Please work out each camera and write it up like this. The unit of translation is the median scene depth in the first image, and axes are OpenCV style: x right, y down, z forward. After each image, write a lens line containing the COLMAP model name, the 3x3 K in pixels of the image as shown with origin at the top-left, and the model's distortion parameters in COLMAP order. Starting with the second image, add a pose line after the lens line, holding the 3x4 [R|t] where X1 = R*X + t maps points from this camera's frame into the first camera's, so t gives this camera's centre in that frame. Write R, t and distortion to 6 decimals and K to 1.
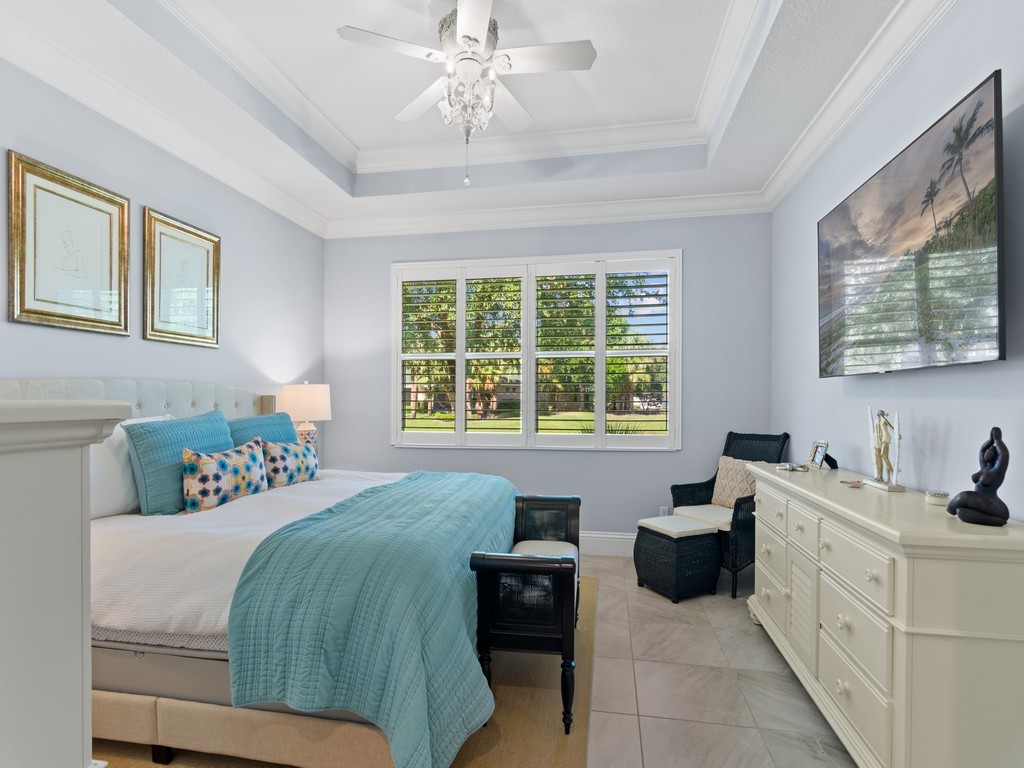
lens RADIAL K [[516.8, 0, 513.4], [0, 516.8, 393.9], [0, 0, 1]] dist [-0.006662, -0.000577]
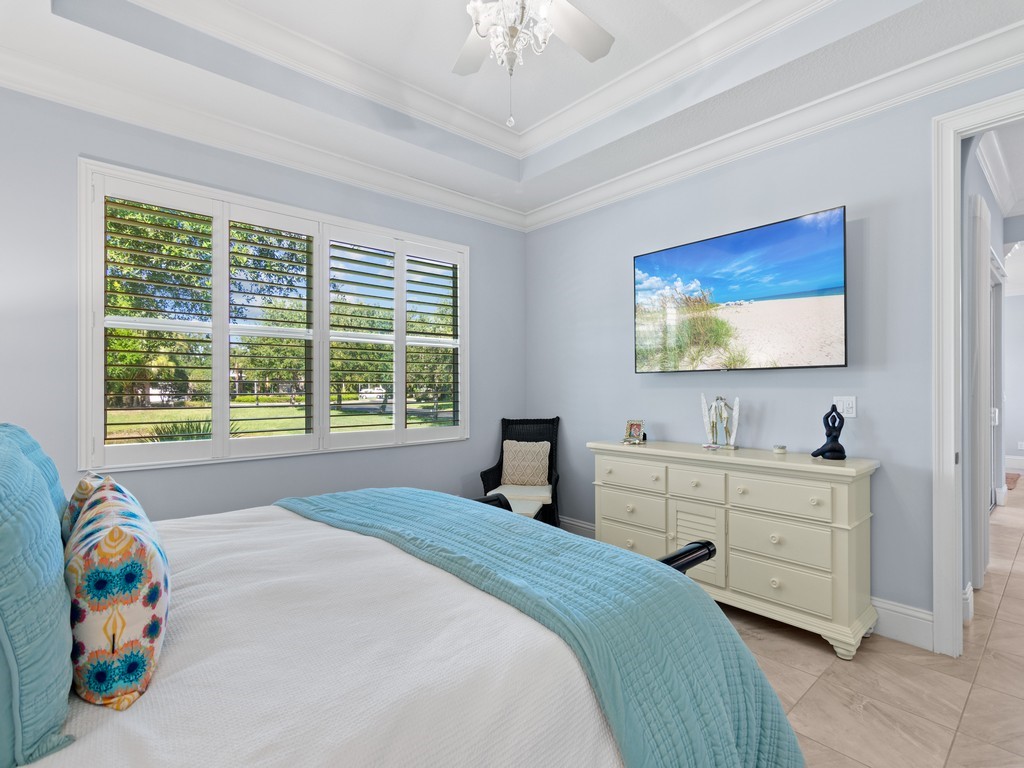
lens RADIAL K [[498.5, 0, 513.5], [0, 498.5, 380.3], [0, 0, 1]] dist [0.001950, 0.000283]
pose [[0.618834, 0.009321, 0.785466, -0.460902], [-0.001917, 0.999945, -0.010357, 0.001298], [-0.785519, 0.004903, 0.618818, 0.338425]]
